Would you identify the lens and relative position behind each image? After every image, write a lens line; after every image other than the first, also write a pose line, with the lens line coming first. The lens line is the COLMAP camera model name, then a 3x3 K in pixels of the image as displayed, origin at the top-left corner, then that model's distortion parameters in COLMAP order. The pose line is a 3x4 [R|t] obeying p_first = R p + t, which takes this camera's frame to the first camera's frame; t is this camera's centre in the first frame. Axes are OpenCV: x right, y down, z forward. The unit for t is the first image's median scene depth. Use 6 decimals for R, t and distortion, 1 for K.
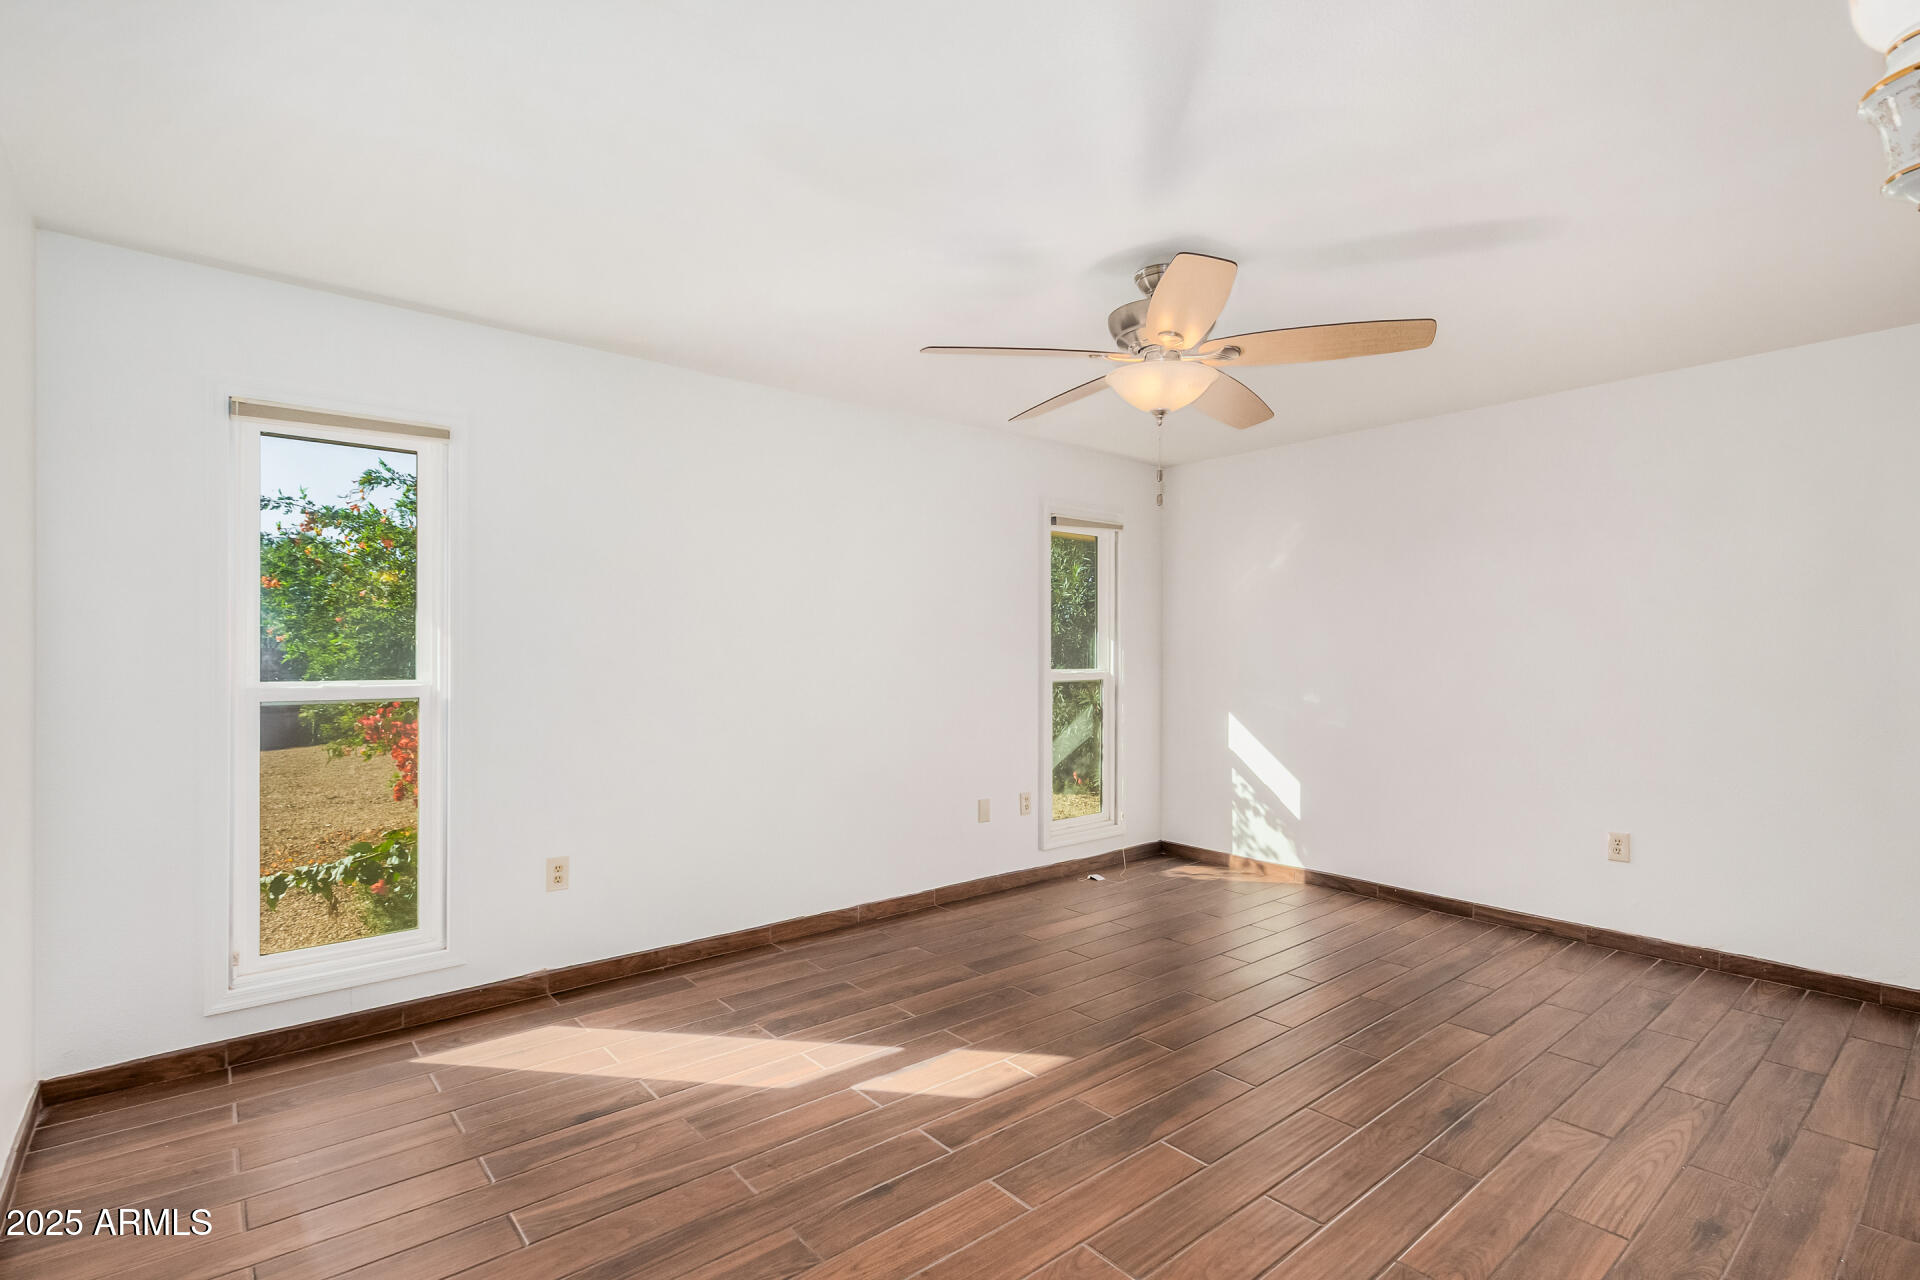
lens RADIAL K [[892.4, 0, 974.9], [0, 892.4, 657.6], [0, 0, 1]] dist [0.003873, 0.000028]
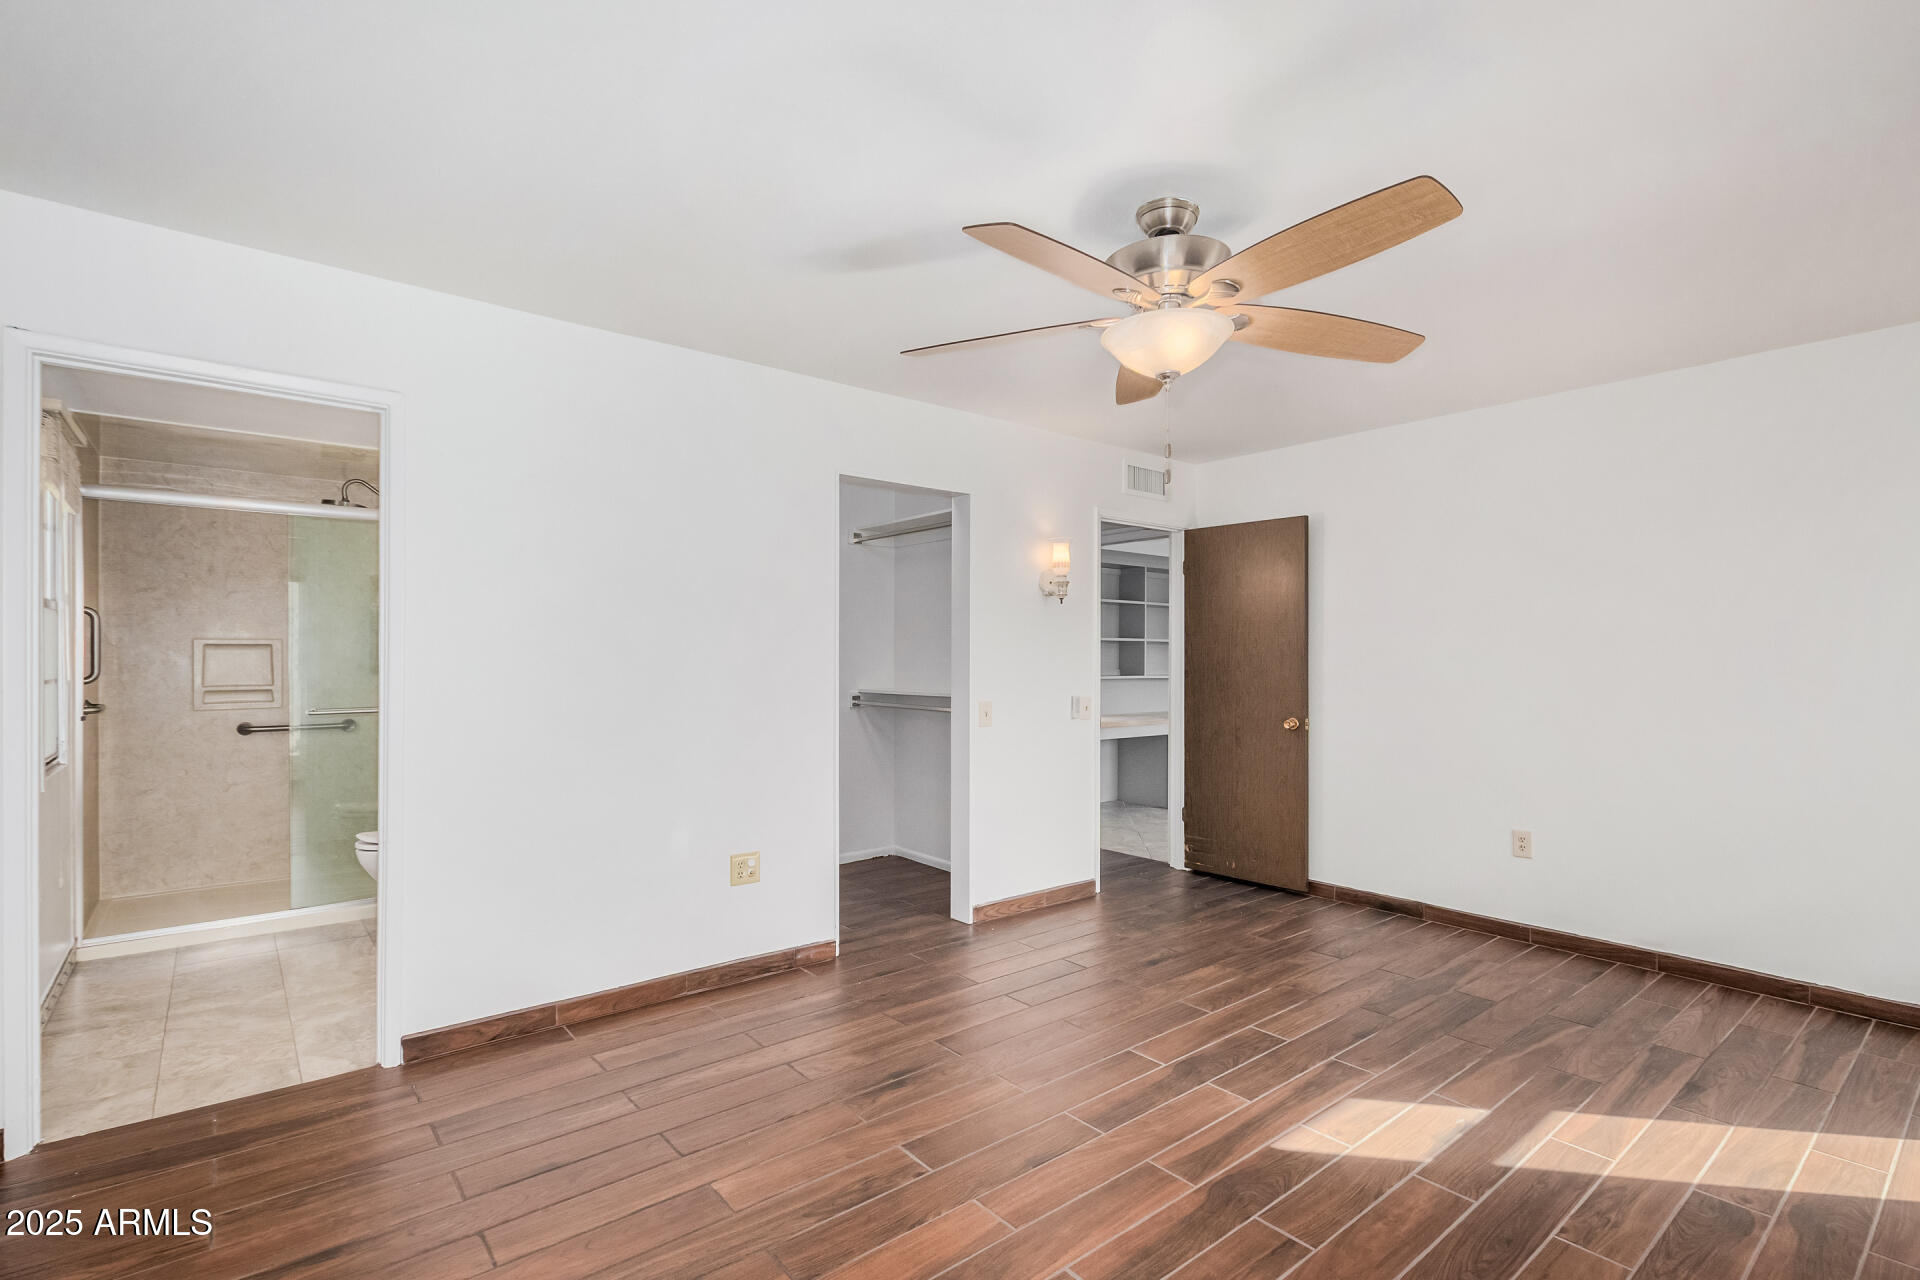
lens RADIAL K [[892.4, 0, 974.9], [0, 892.4, 657.6], [0, 0, 1]] dist [0.003873, 0.000028]
pose [[-0.999953, -0.002970, 0.009234, 0.403367], [-0.002959, 0.999995, 0.001197, -0.006950], [-0.009237, 0.001170, -0.999957, 1.953598]]
